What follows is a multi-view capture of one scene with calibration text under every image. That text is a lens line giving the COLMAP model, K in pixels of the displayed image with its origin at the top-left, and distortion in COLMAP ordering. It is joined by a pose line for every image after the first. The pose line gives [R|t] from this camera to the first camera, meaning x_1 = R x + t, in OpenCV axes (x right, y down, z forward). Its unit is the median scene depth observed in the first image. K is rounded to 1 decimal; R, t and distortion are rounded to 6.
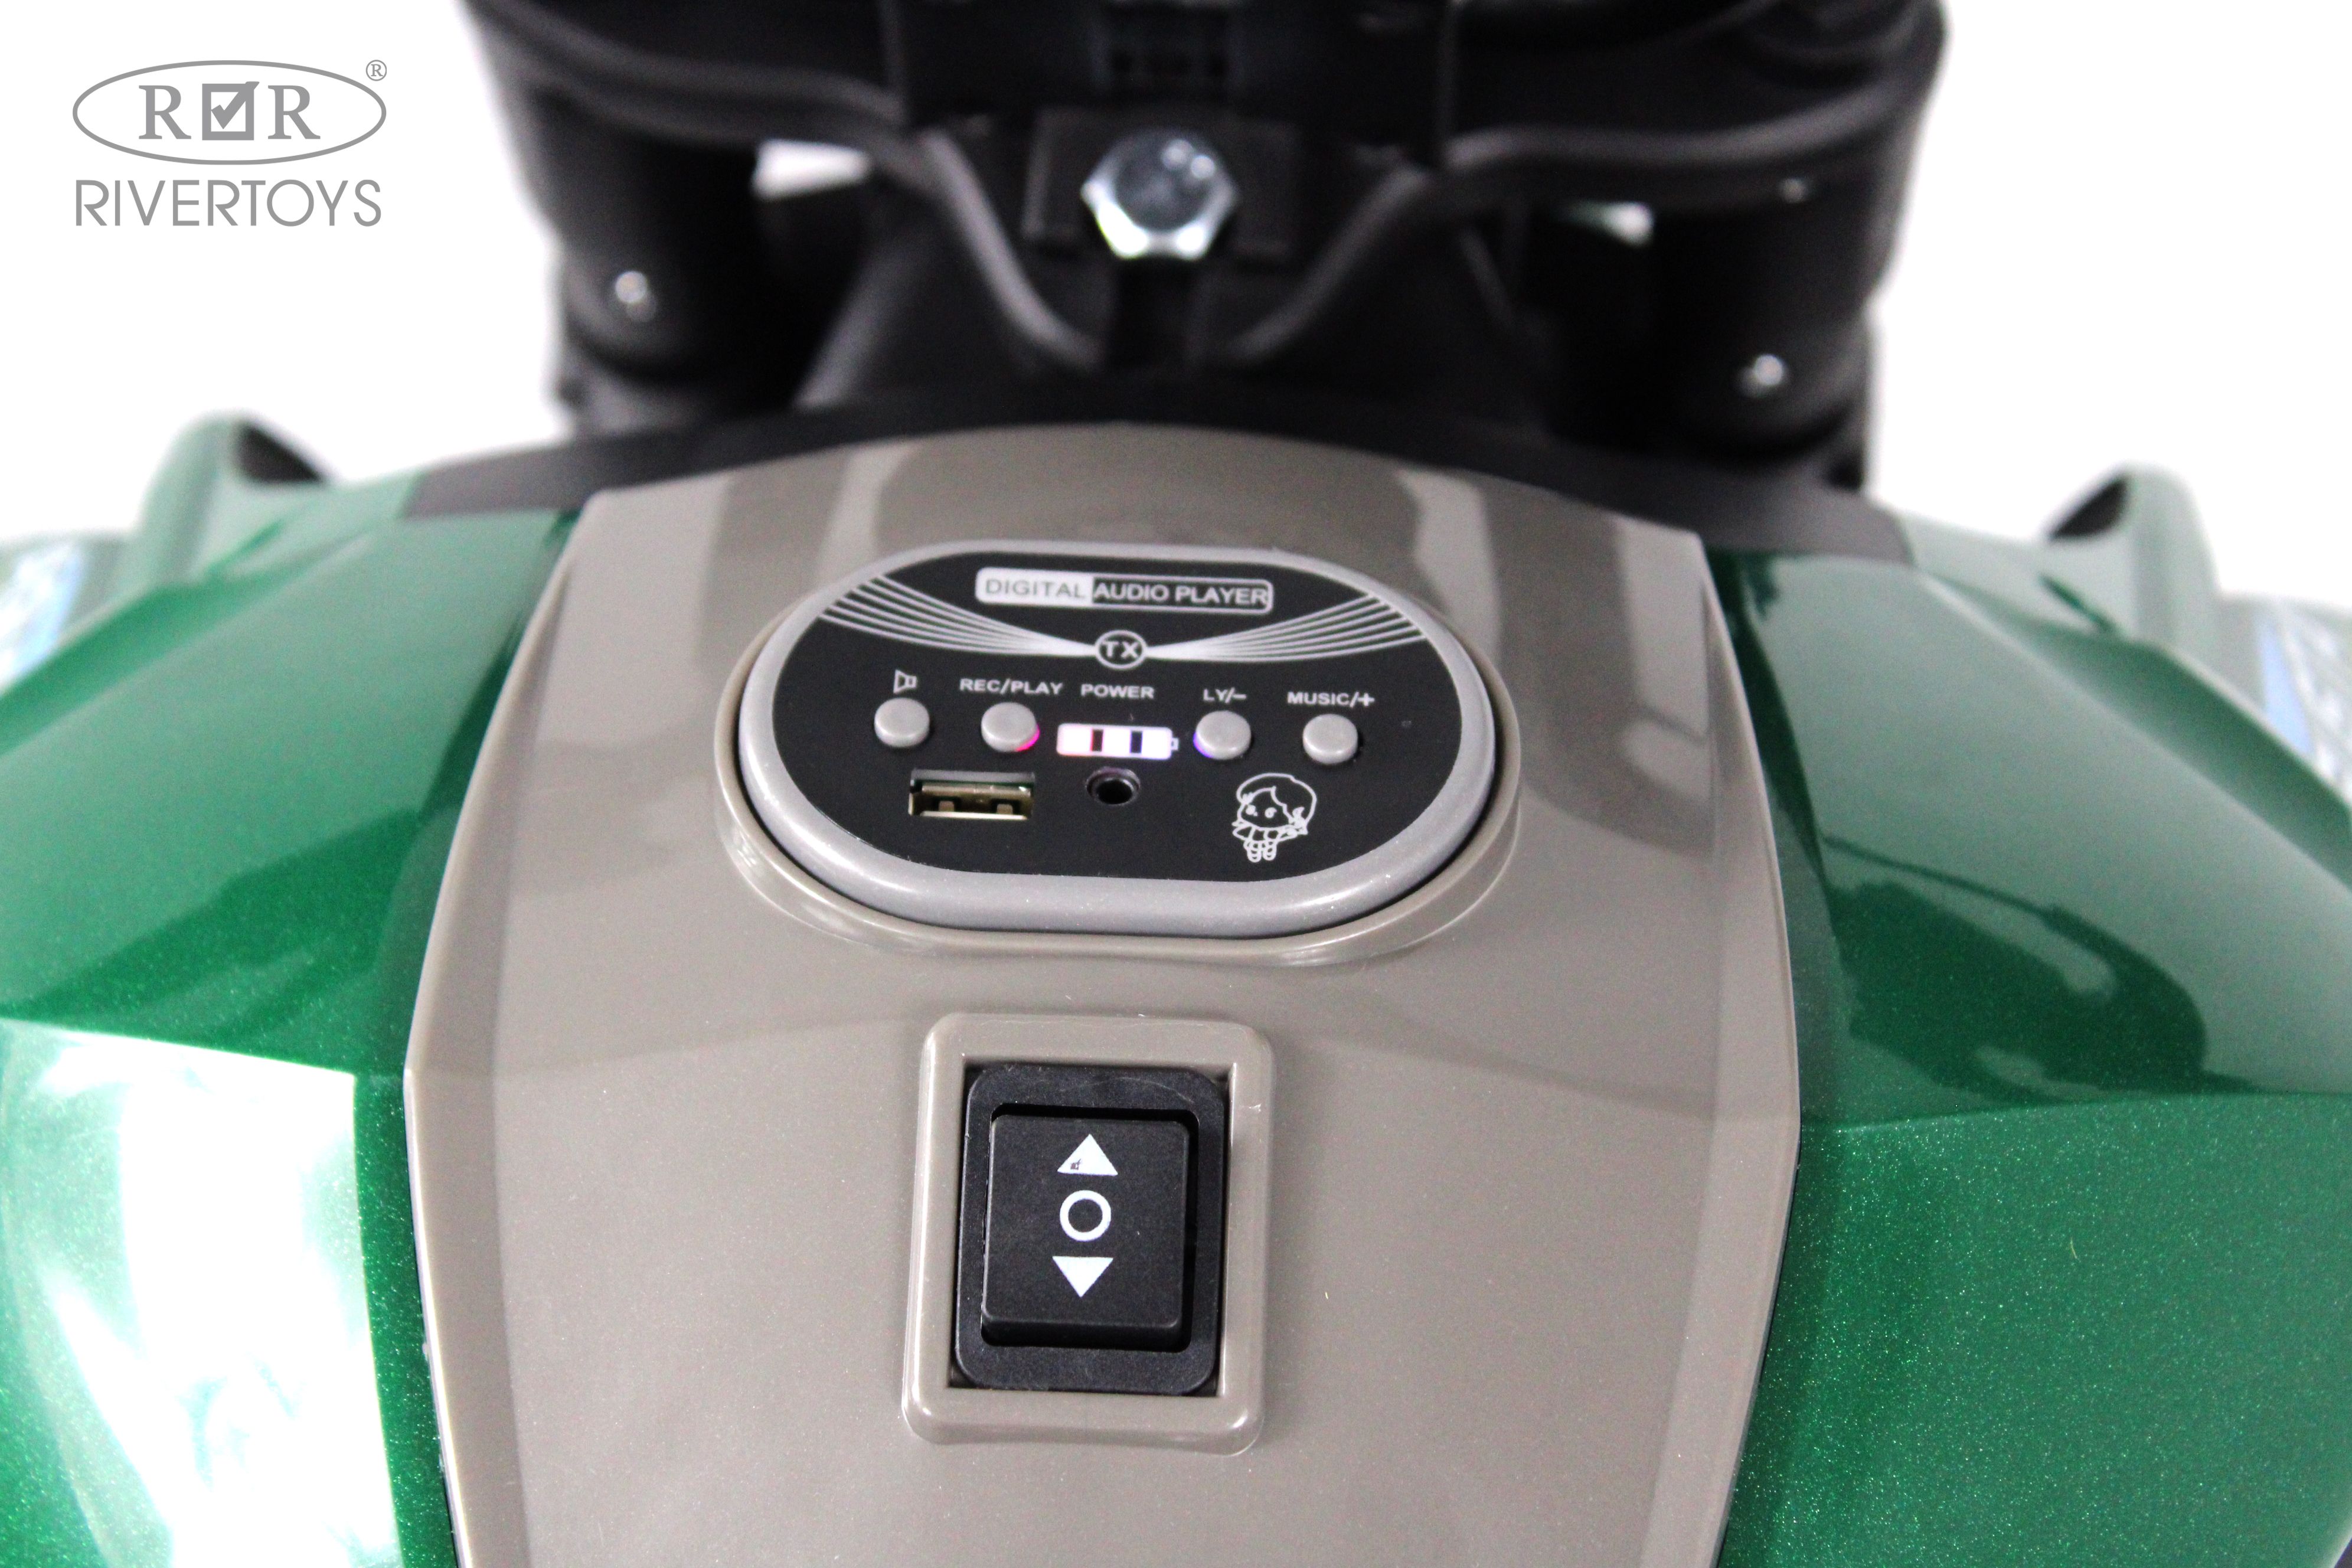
lens RADIAL K [[5470.8, 0, 1164.6], [0, 5470.8, 785.3], [0, 0, 1]] dist [0.112381, 0.000000]
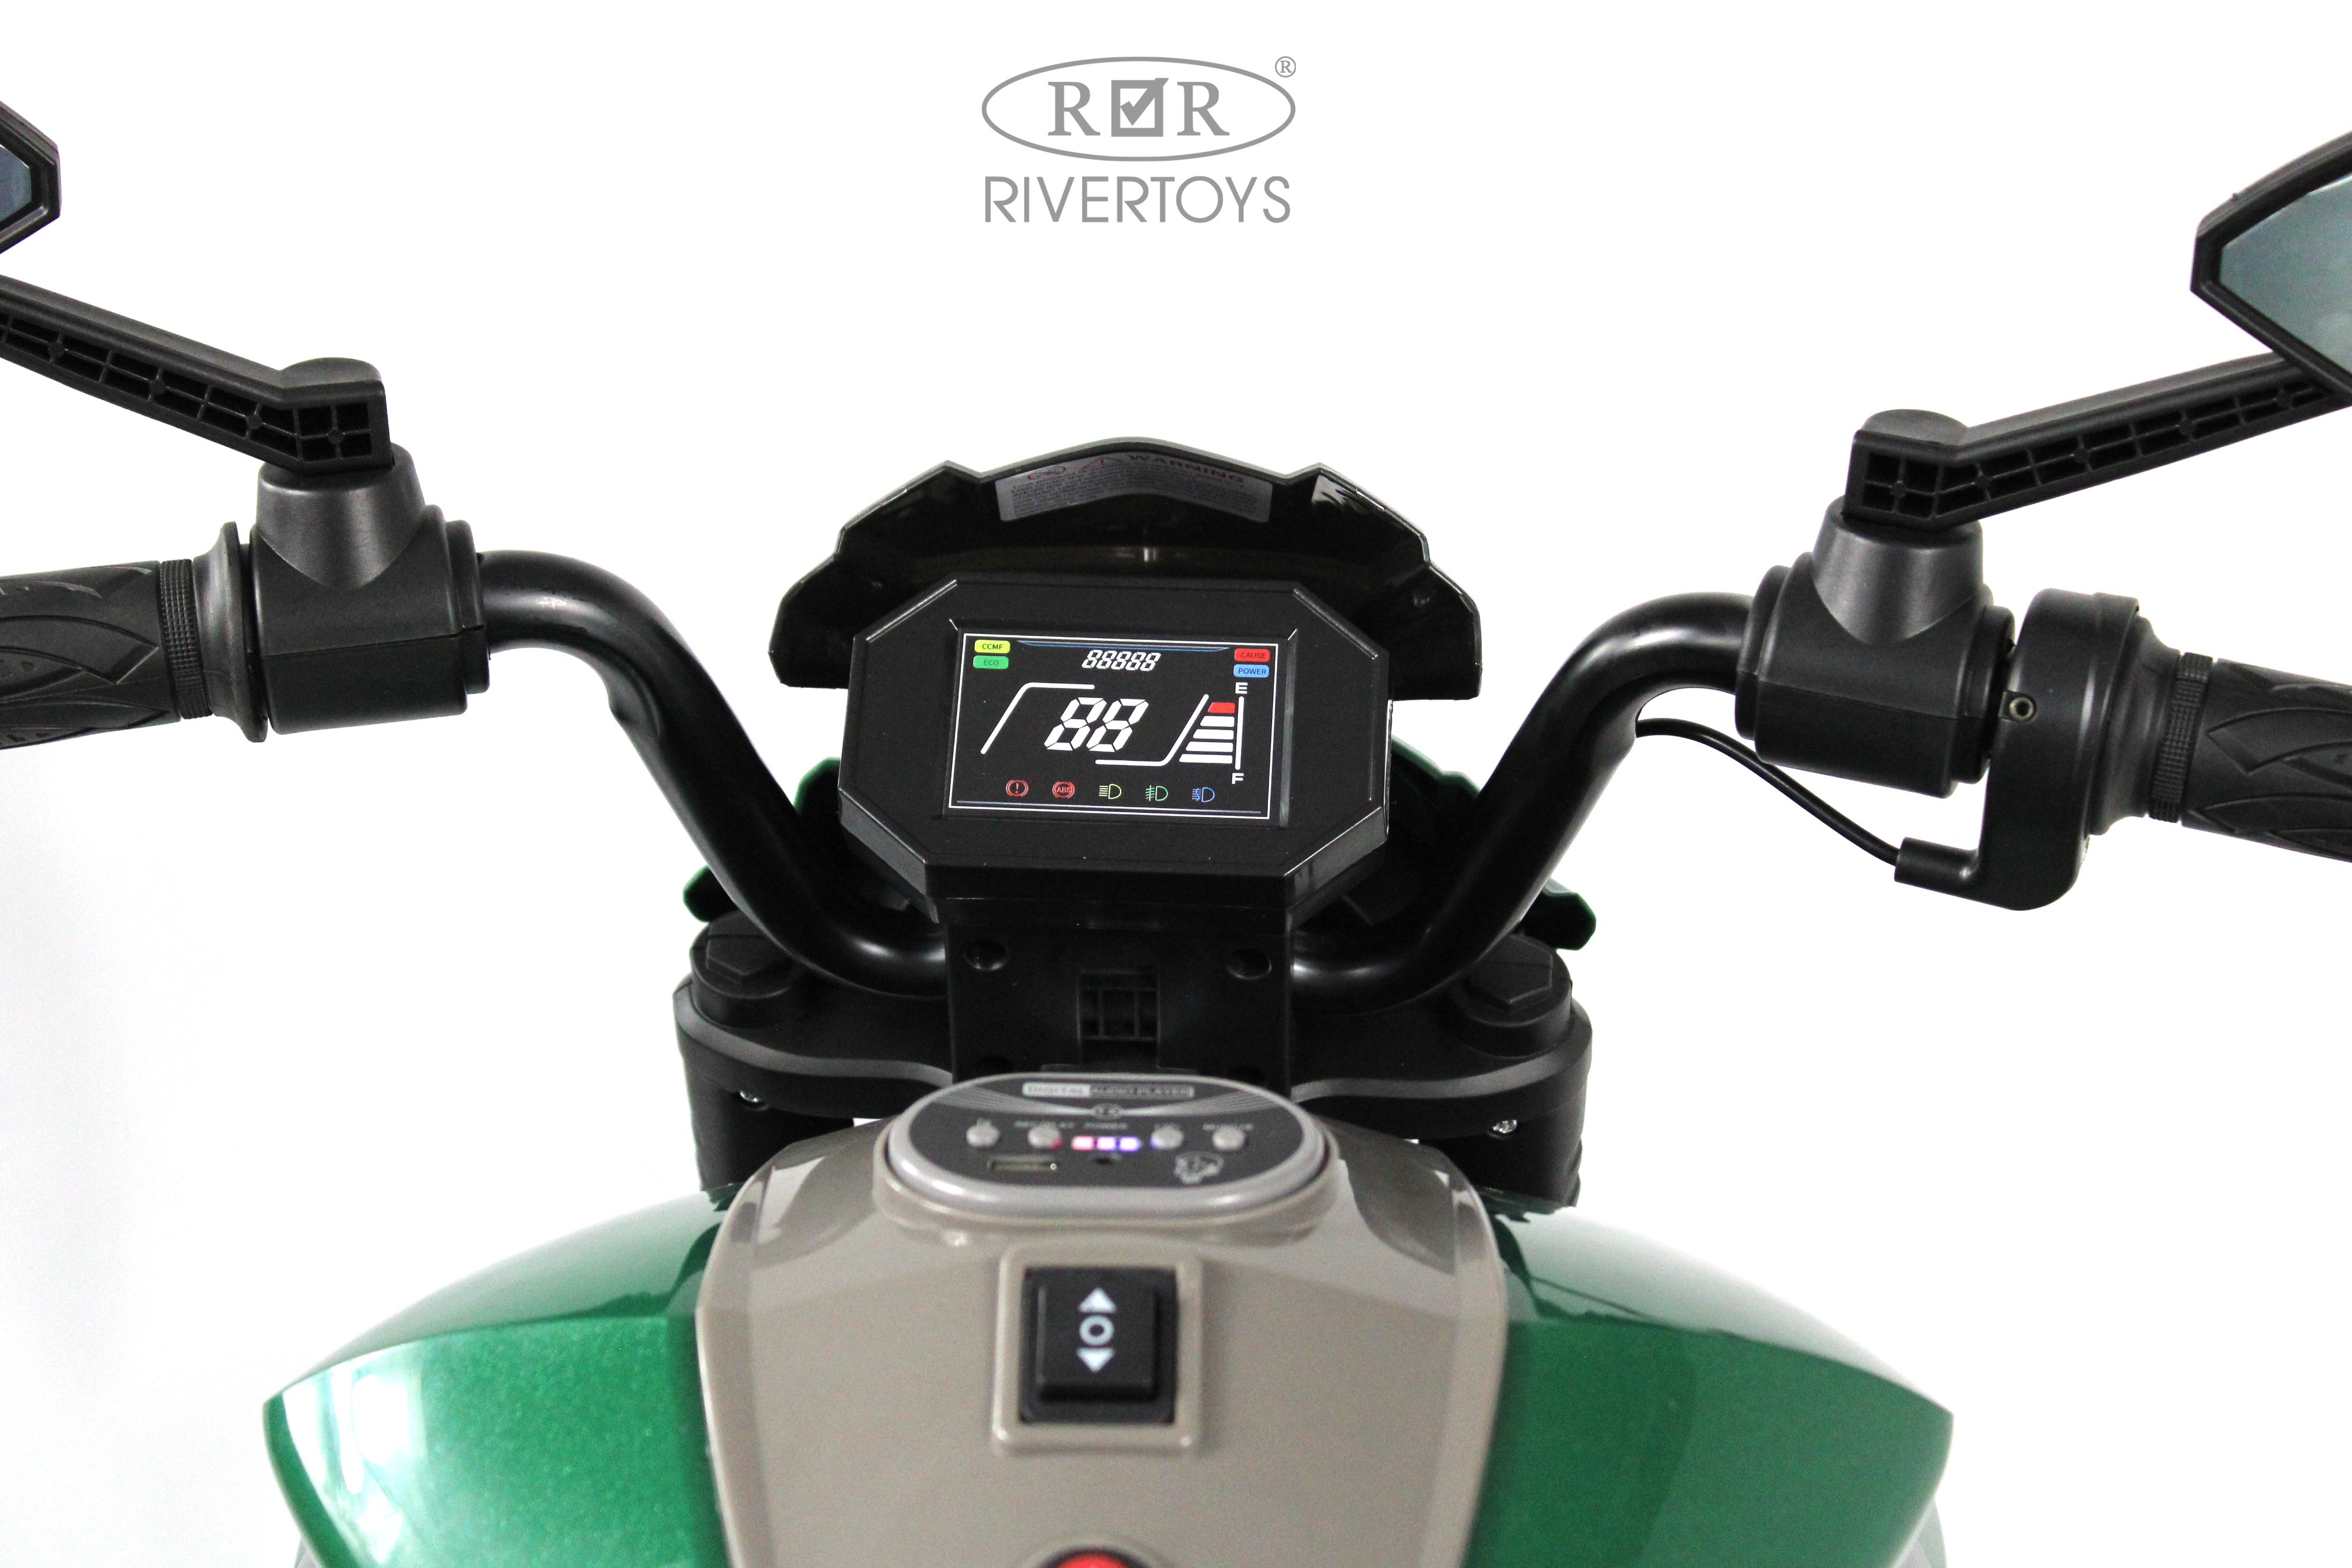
lens RADIAL K [[4873.9, 0, 1165.0], [0, 4873.9, 780.6], [0, 0, 1]] dist [0.118308, 0.000000]
pose [[0.999548, -0.013437, 0.026907, -0.031462], [0.024069, 0.893842, -0.447736, 0.605147], [-0.018034, 0.448182, 0.893761, -0.456316]]
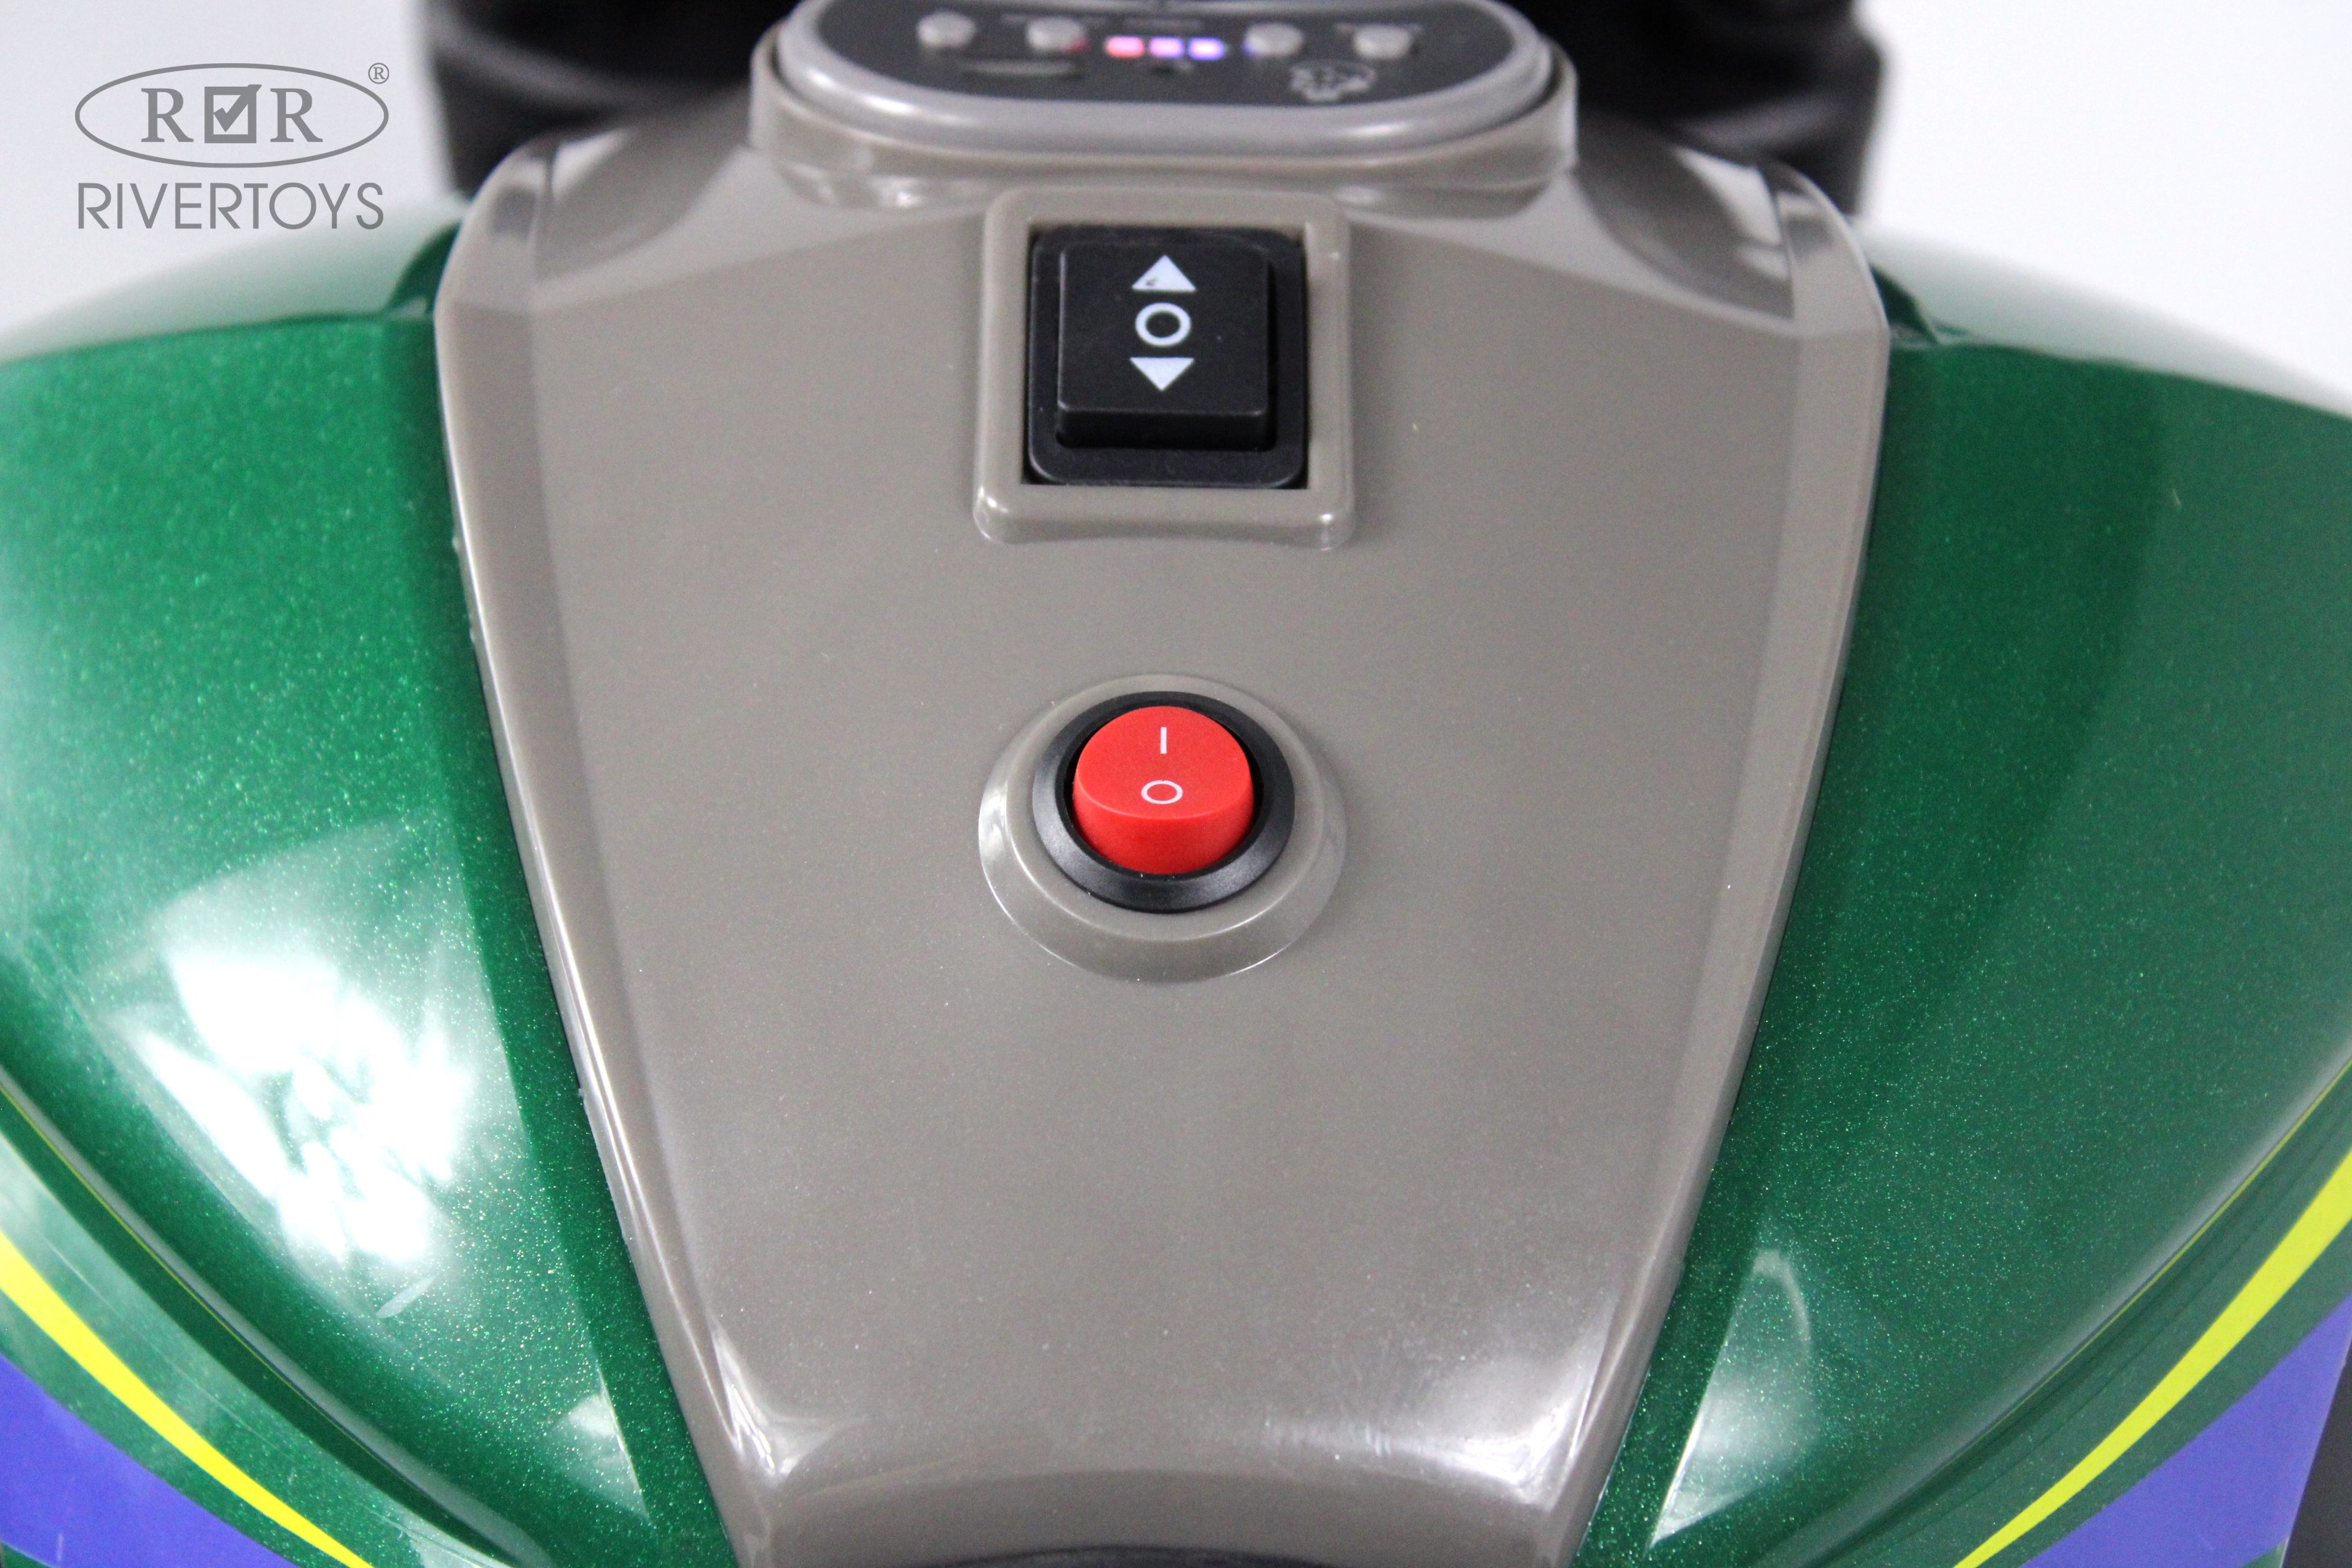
lens RADIAL K [[5470.8, 0, 1190.8], [0, 5470.8, 786.0], [0, 0, 1]] dist [0.112381, 0.000000]
pose [[0.998536, -0.007869, 0.053525, -0.060192], [0.027329, 0.927220, -0.373520, 0.500297], [-0.046690, 0.374435, 0.926077, 0.140967]]
